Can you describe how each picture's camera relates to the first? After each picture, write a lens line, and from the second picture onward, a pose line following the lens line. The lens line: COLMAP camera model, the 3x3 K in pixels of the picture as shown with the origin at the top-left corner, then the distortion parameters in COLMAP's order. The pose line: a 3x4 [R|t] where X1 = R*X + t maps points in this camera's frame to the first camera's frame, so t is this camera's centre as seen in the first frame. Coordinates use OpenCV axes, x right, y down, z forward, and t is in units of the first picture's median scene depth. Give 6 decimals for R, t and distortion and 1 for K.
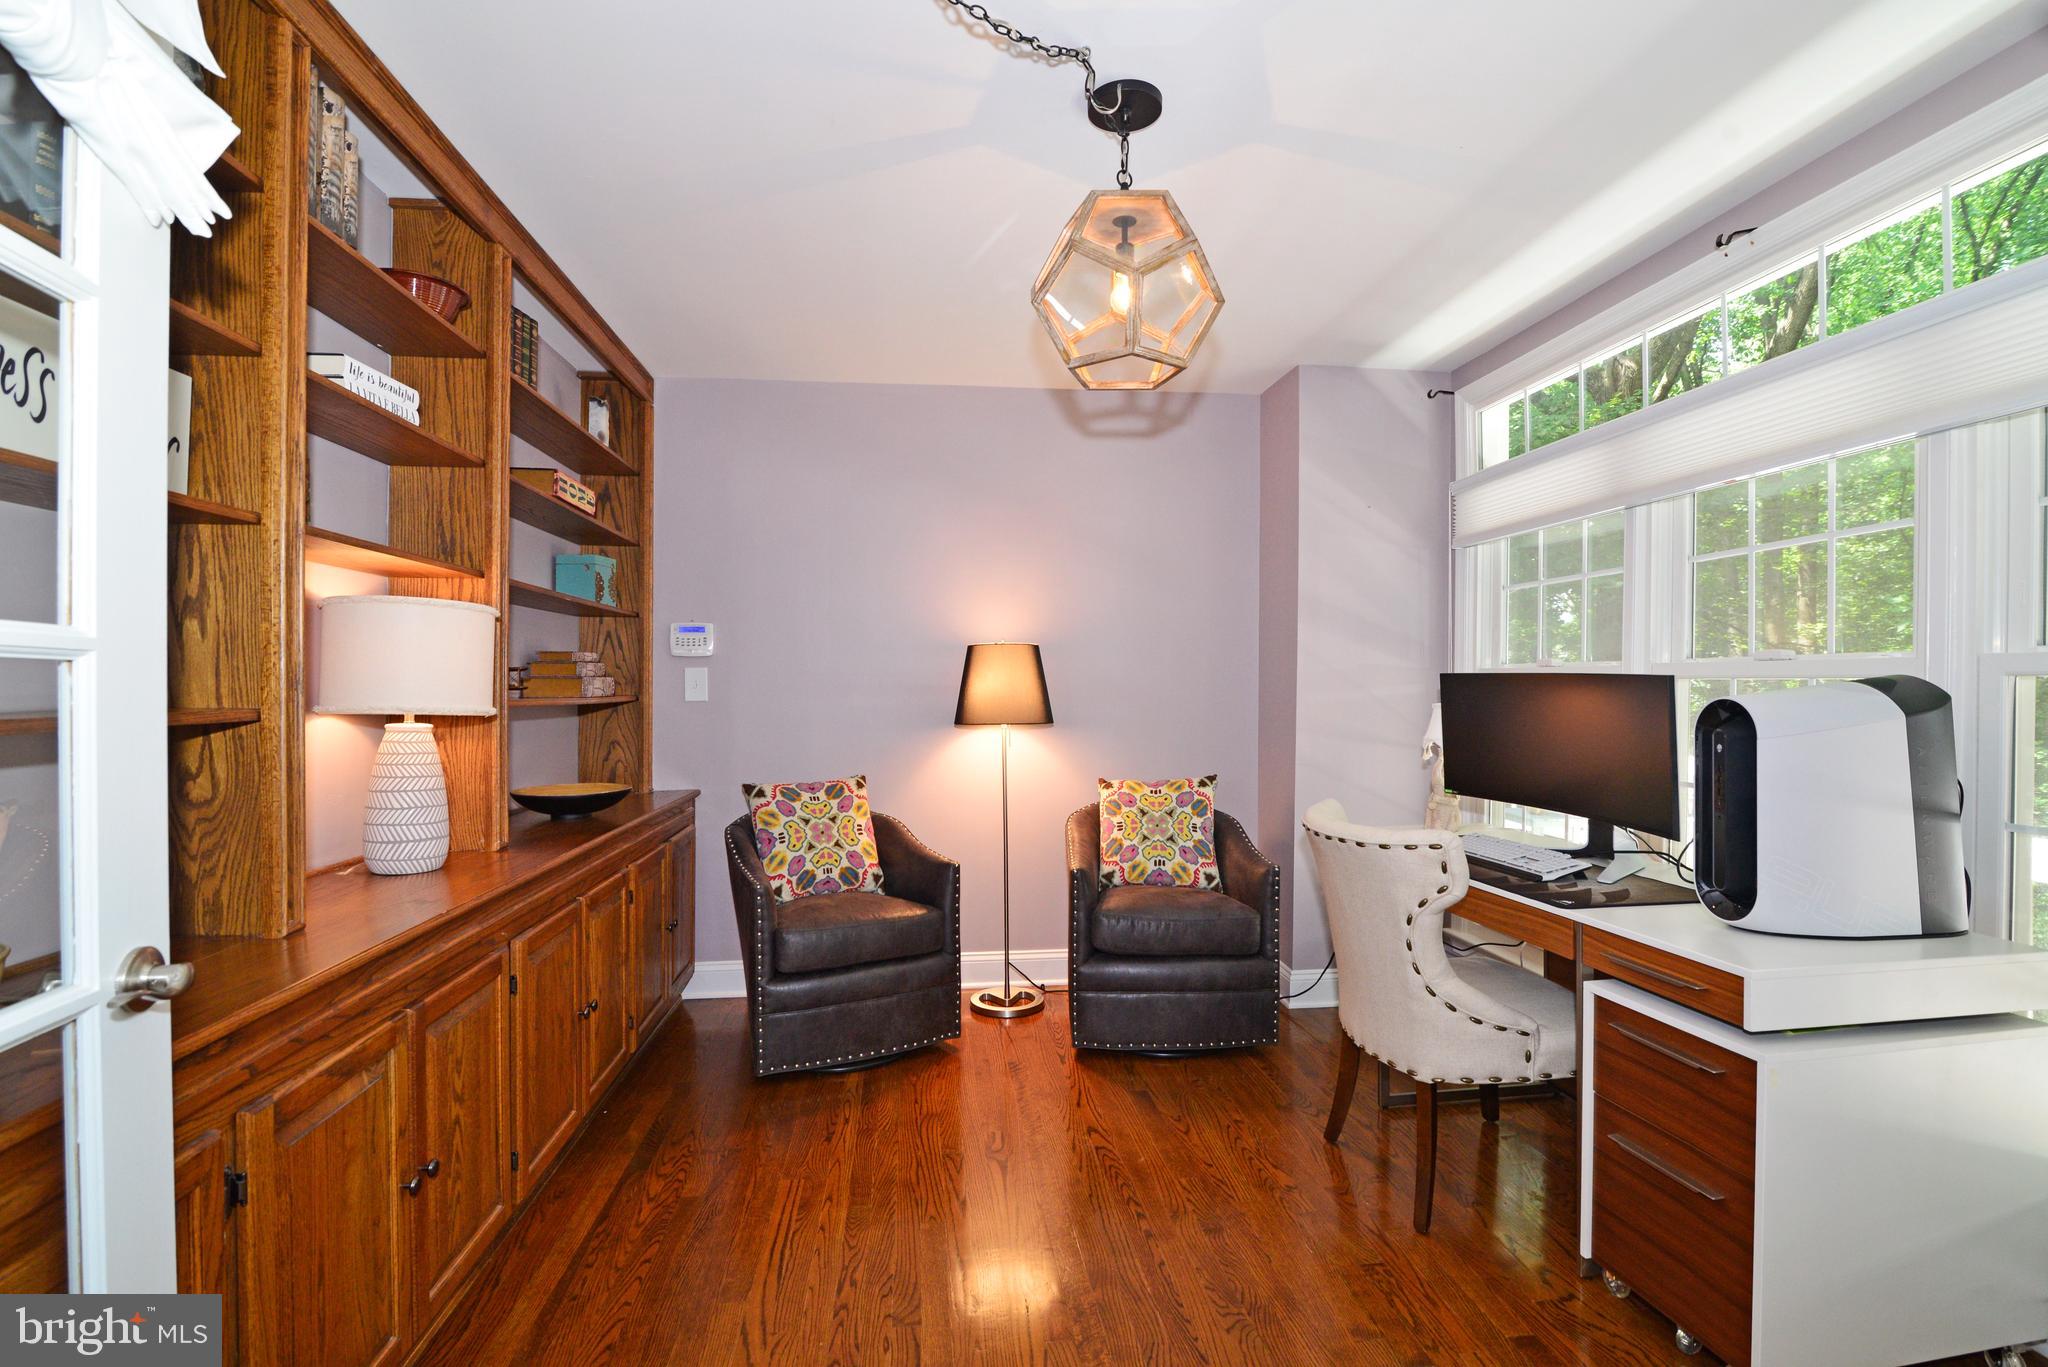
lens RADIAL K [[933.8, 0, 1014.1], [0, 933.8, 690.0], [0, 0, 1]] dist [-0.019151, 0.000125]
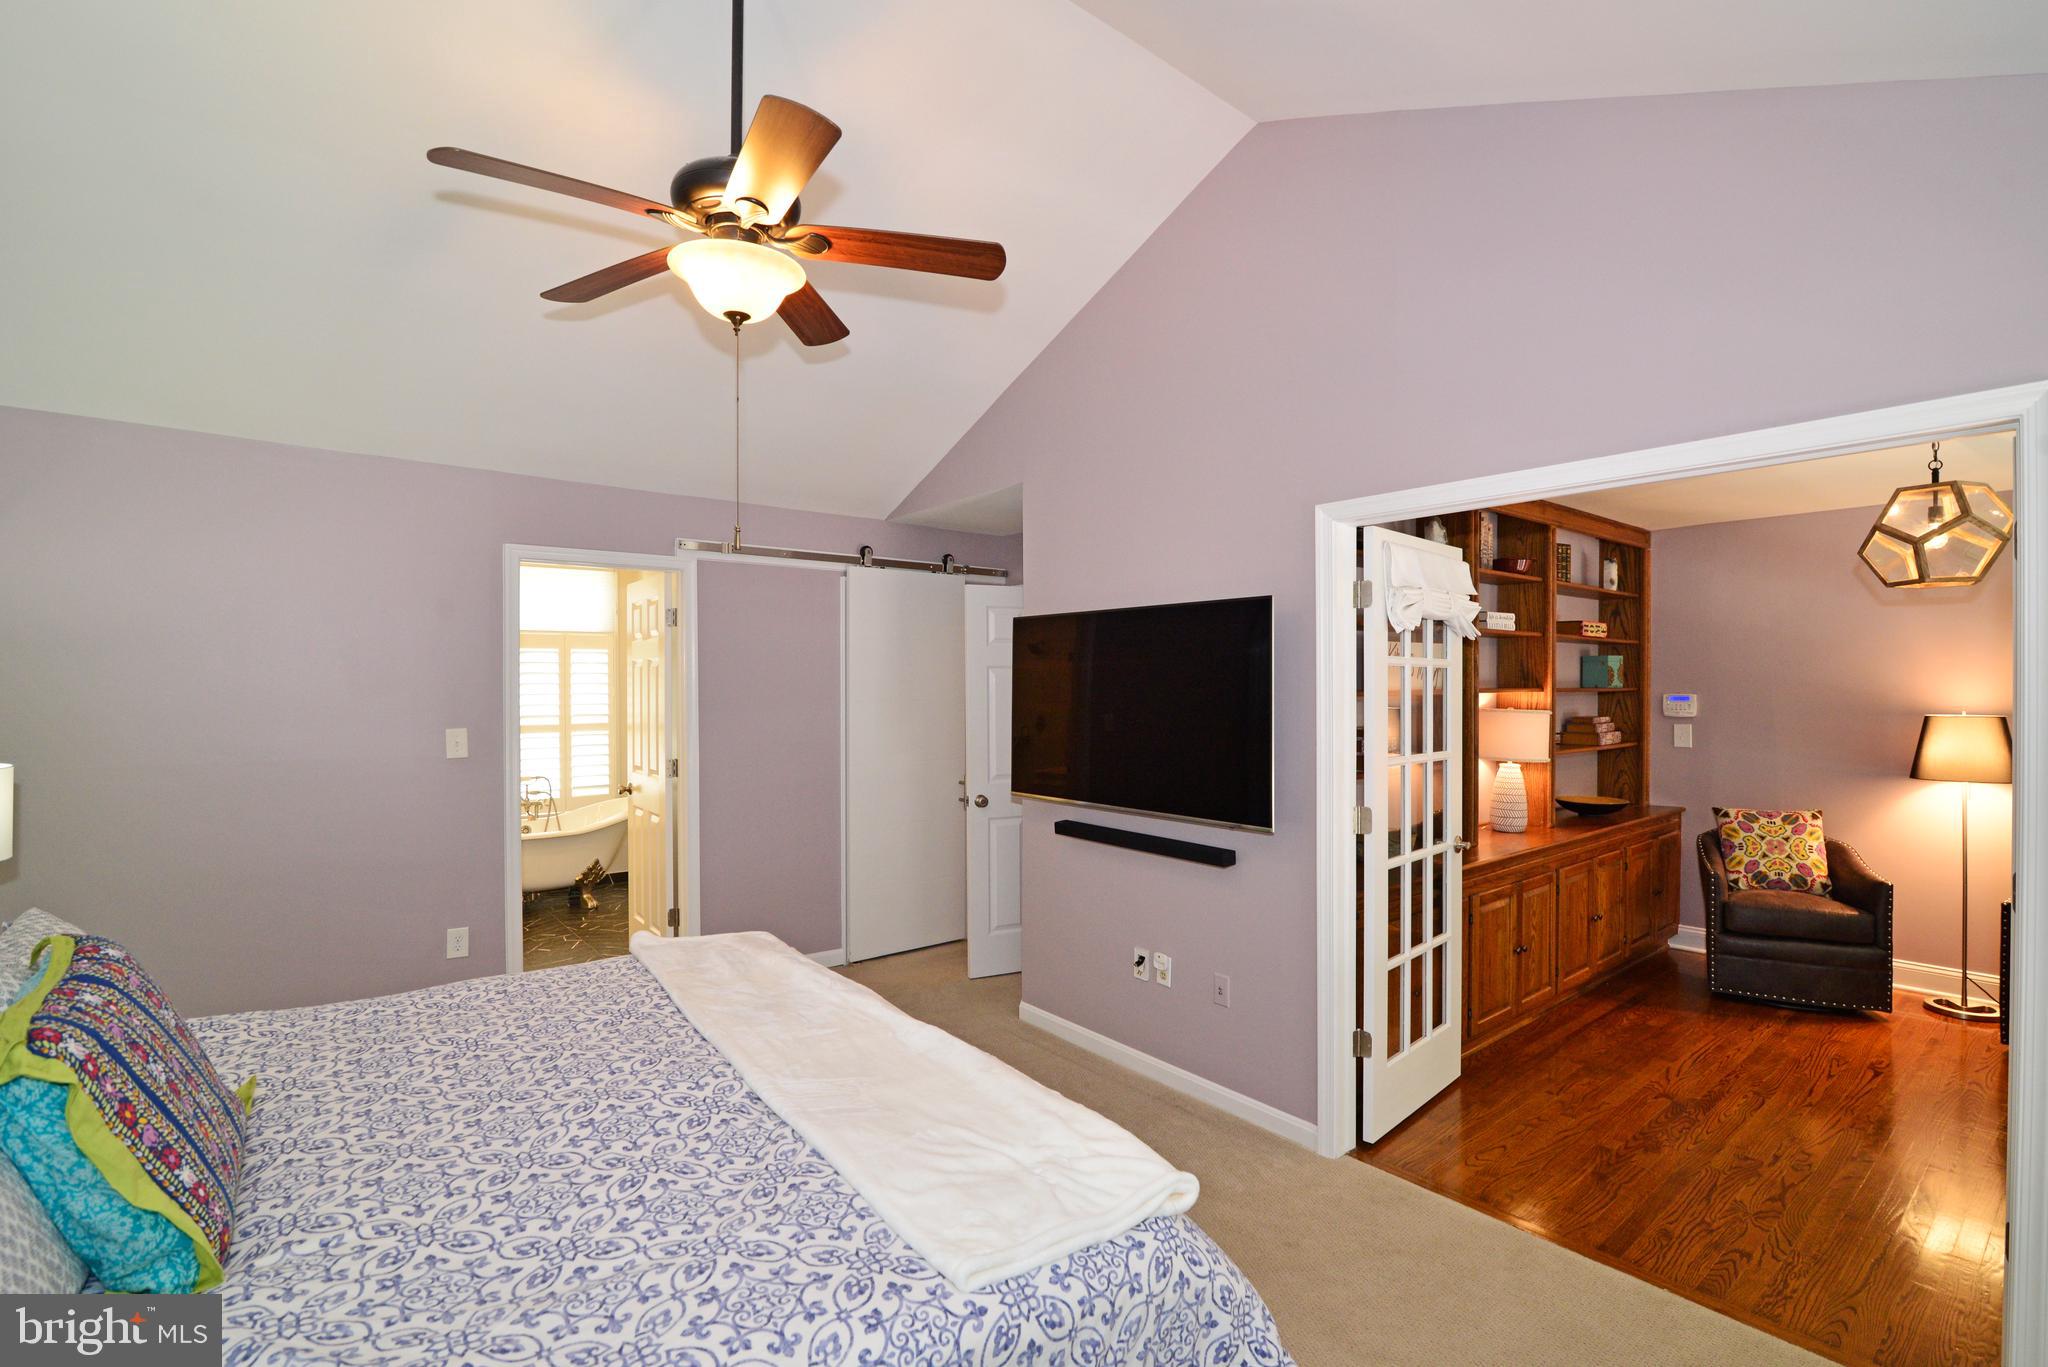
lens RADIAL K [[933.8, 0, 1014.1], [0, 933.8, 690.0], [0, 0, 1]] dist [-0.019151, 0.000125]
pose [[0.524677, 0.005122, -0.851286, 0.389206], [0.000931, 0.999978, 0.006591, -0.100035], [0.851301, -0.004250, 0.524661, -0.746273]]
